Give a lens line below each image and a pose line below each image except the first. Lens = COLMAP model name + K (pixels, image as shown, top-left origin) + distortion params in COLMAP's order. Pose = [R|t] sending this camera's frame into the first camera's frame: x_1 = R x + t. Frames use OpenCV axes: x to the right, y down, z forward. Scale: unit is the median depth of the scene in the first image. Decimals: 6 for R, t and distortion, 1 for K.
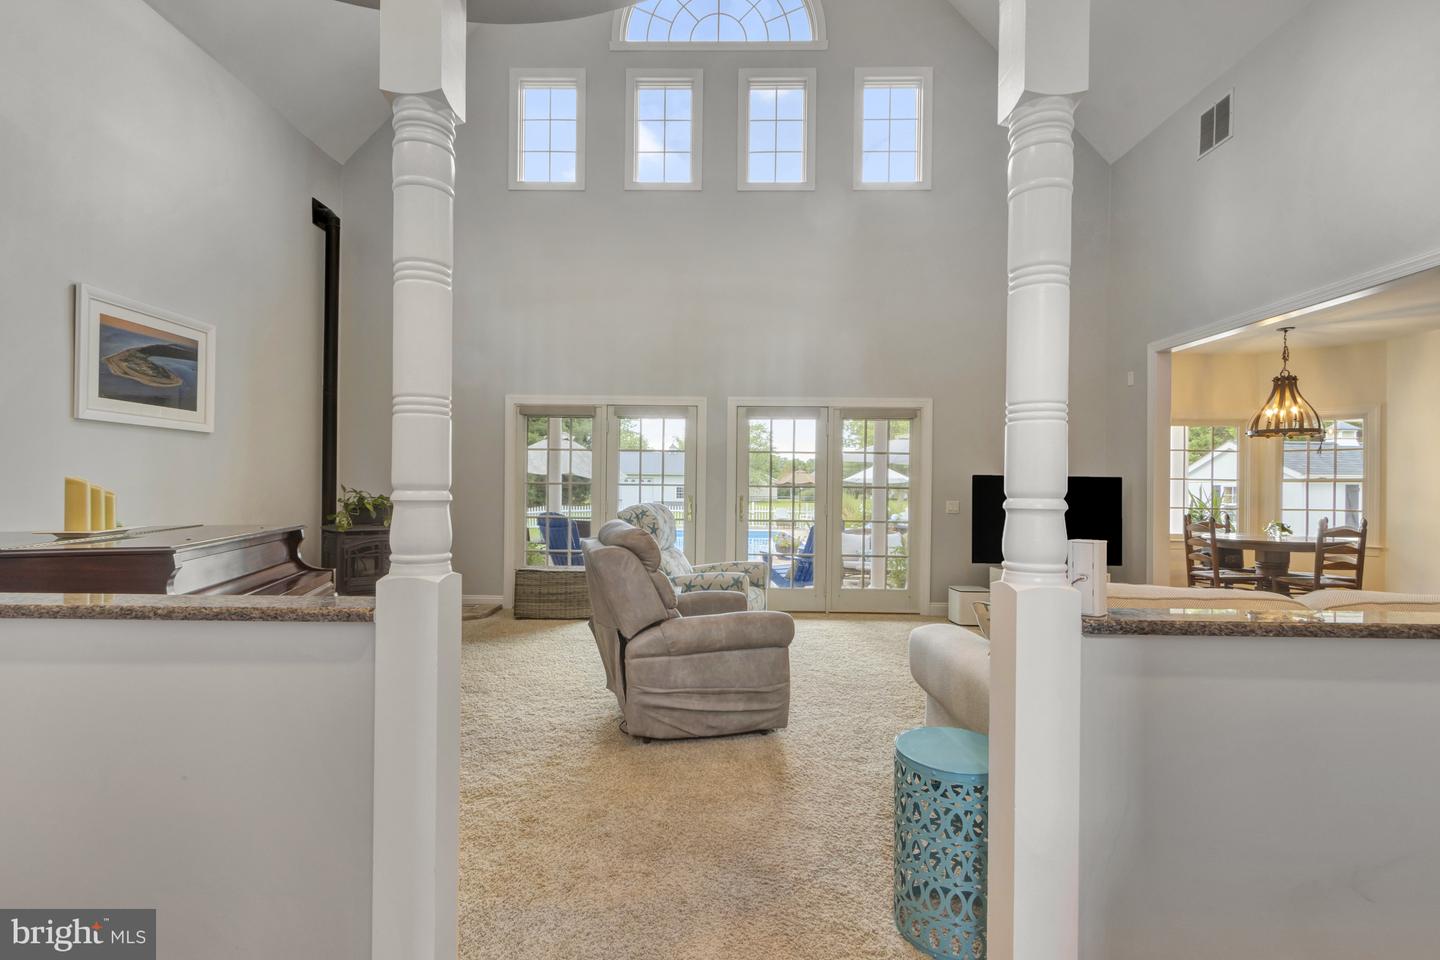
lens RADIAL K [[685.3, 0, 714.4], [0, 685.3, 484.2], [0, 0, 1]] dist [0.010143, -0.000559]
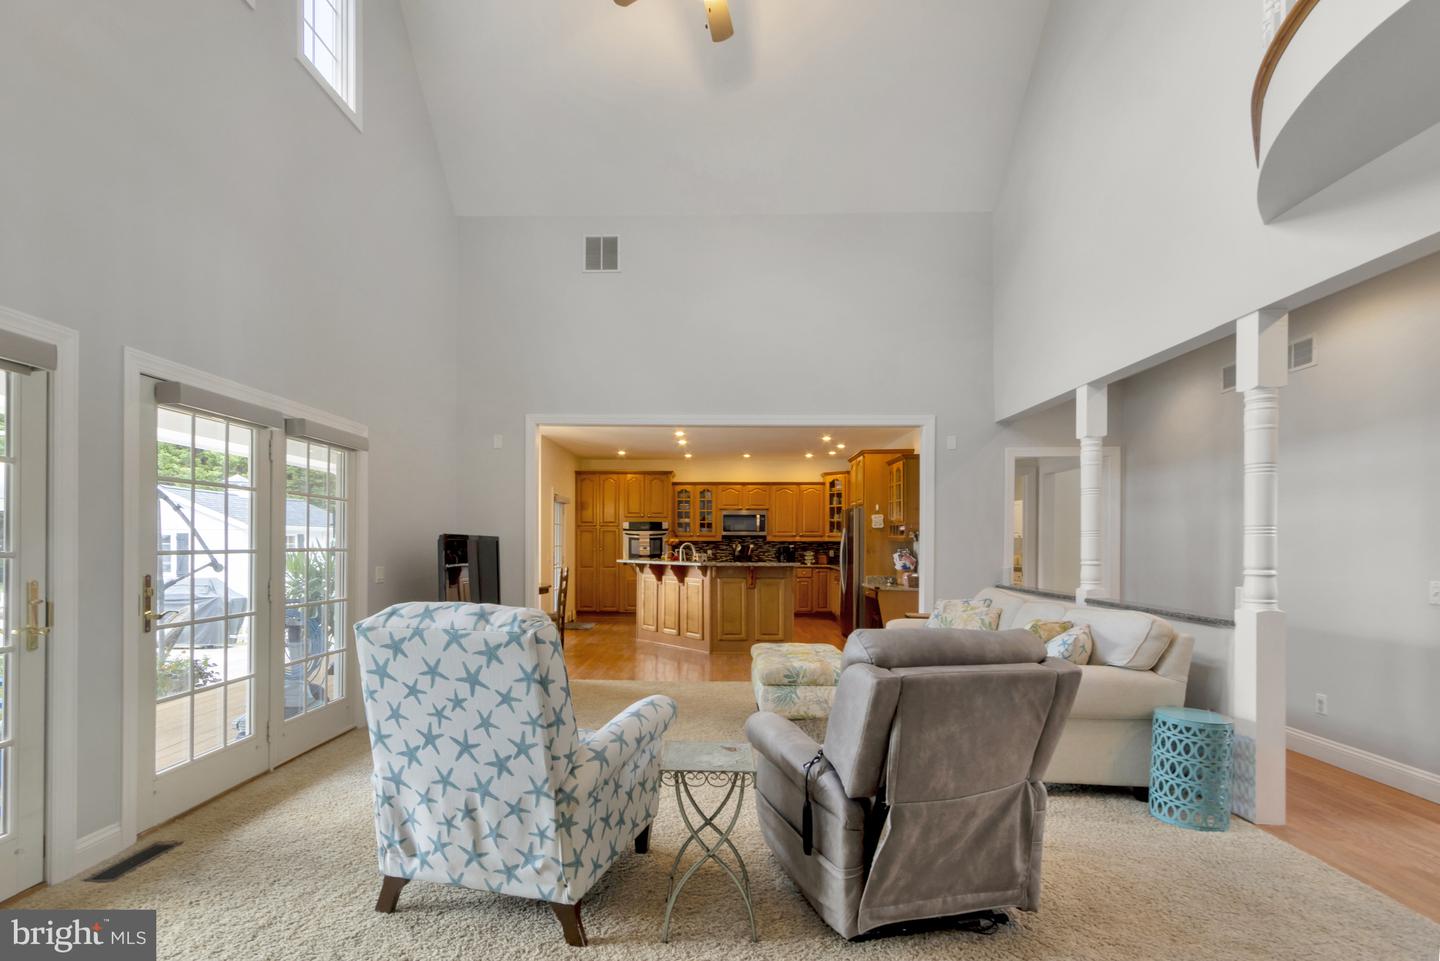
lens RADIAL K [[685.3, 0, 705.8], [0, 685.3, 540.1], [0, 0, 1]] dist [0.010143, -0.000559]
pose [[0.008710, -0.005313, 0.999948, -0.407396], [-0.014130, 0.999885, 0.005436, -0.014726], [-0.999862, -0.014177, 0.008634, 0.649571]]
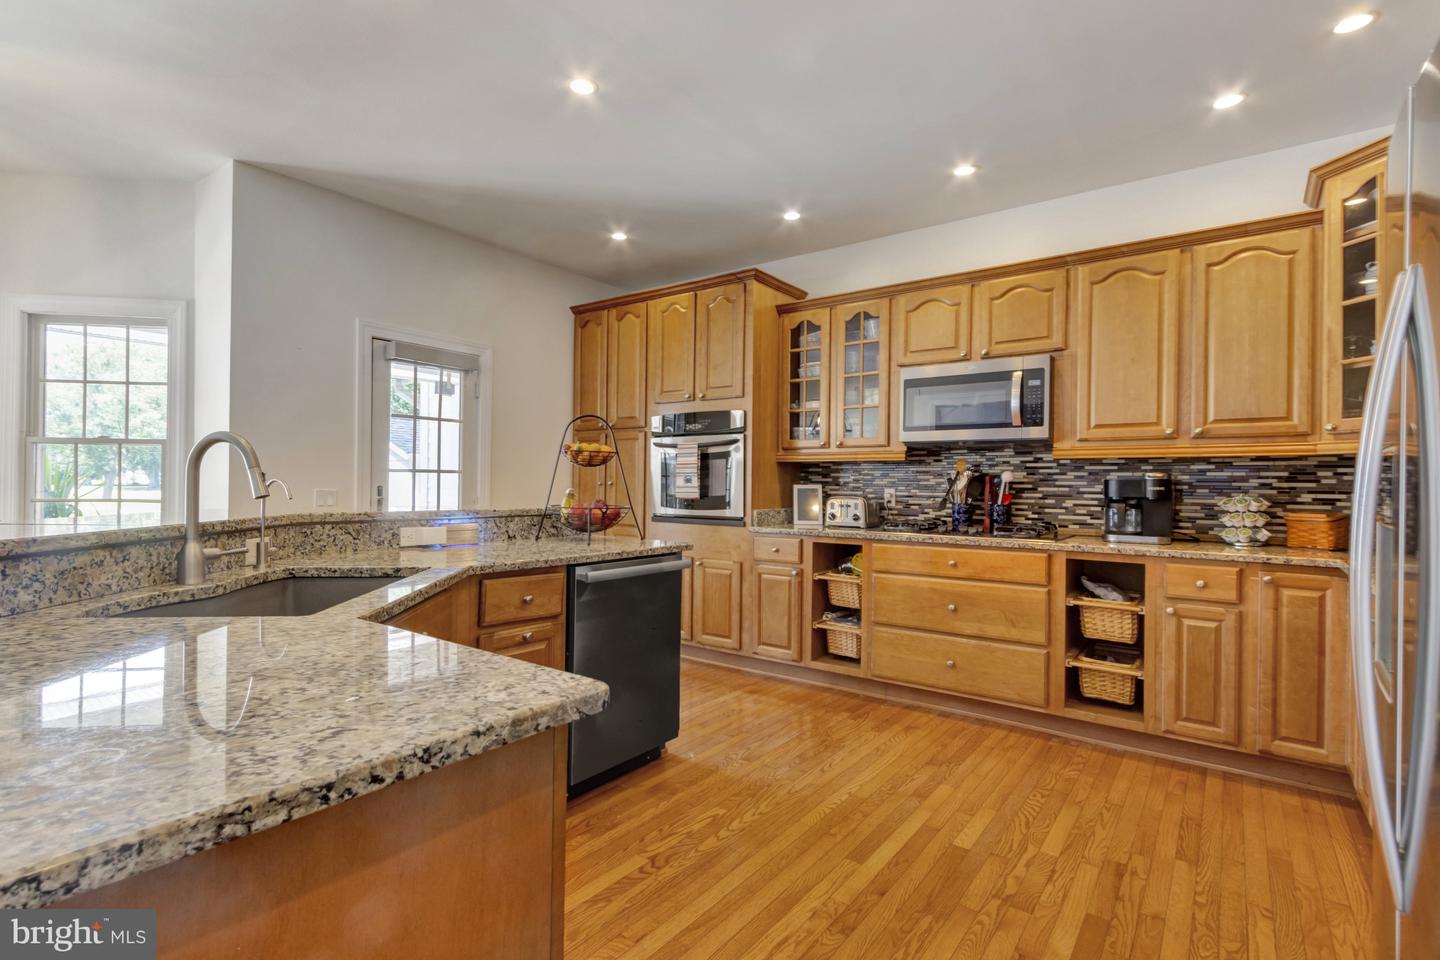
lens RADIAL K [[685.3, 0, 705.6], [0, 685.3, 475.5], [0, 0, 1]] dist [0.010143, -0.000559]
pose [[0.596933, 0.007203, 0.802259, 0.850083], [-0.014759, 0.999889, 0.002005, 0.012713], [-0.802155, -0.013037, 0.596973, 0.394842]]
